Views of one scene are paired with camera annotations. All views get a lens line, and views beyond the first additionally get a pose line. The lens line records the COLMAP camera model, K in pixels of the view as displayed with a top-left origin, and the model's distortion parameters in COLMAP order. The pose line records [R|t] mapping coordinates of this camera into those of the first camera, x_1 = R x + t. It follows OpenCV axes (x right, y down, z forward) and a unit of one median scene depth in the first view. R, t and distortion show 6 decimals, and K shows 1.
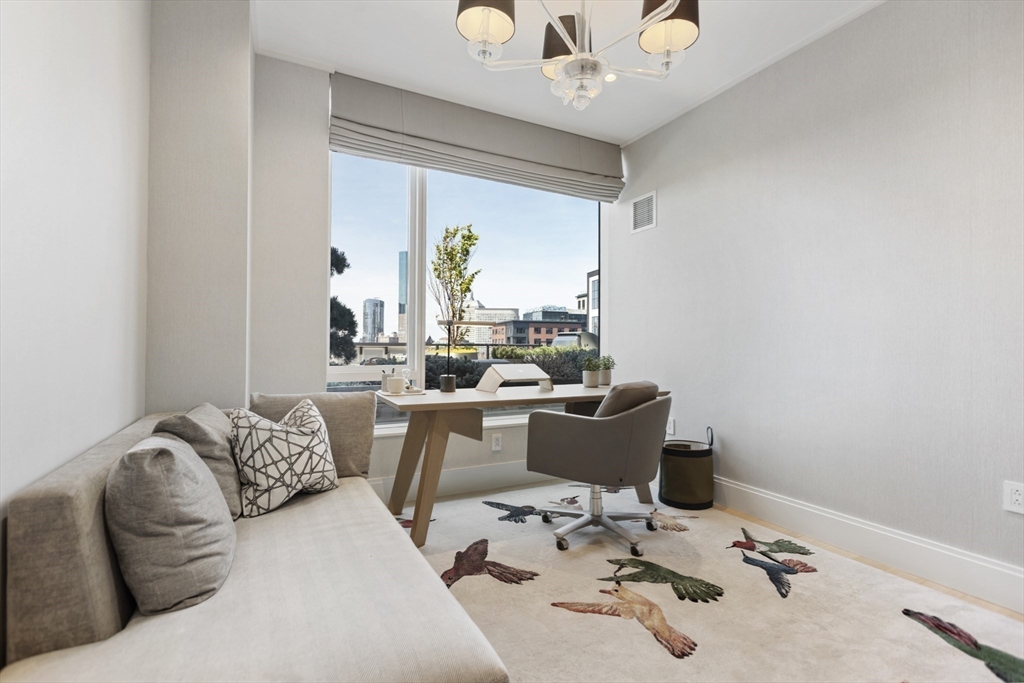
lens RADIAL K [[463.1, 0, 507.8], [0, 463.1, 338.9], [0, 0, 1]] dist [0.001277, -0.000118]
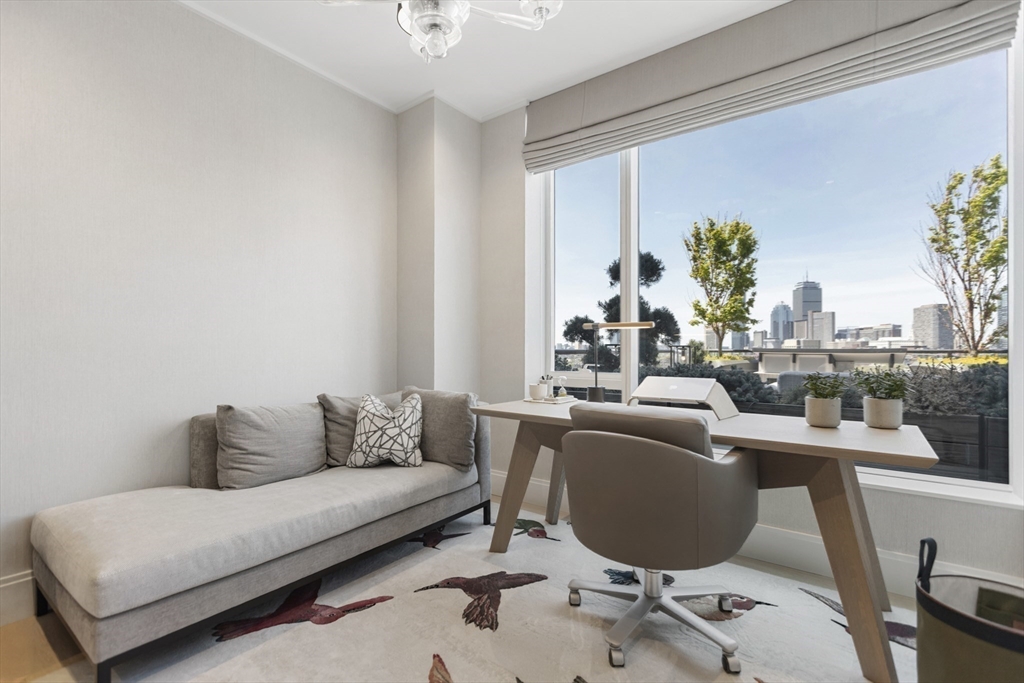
lens RADIAL K [[462.0, 0, 514.2], [0, 462.0, 348.8], [0, 0, 1]] dist [0.002306, 0.000148]
pose [[0.440440, -0.007063, -0.897754, 0.784331], [0.012361, 0.999922, -0.001802, 0.011768], [0.897697, -0.010304, 0.440493, 0.645420]]
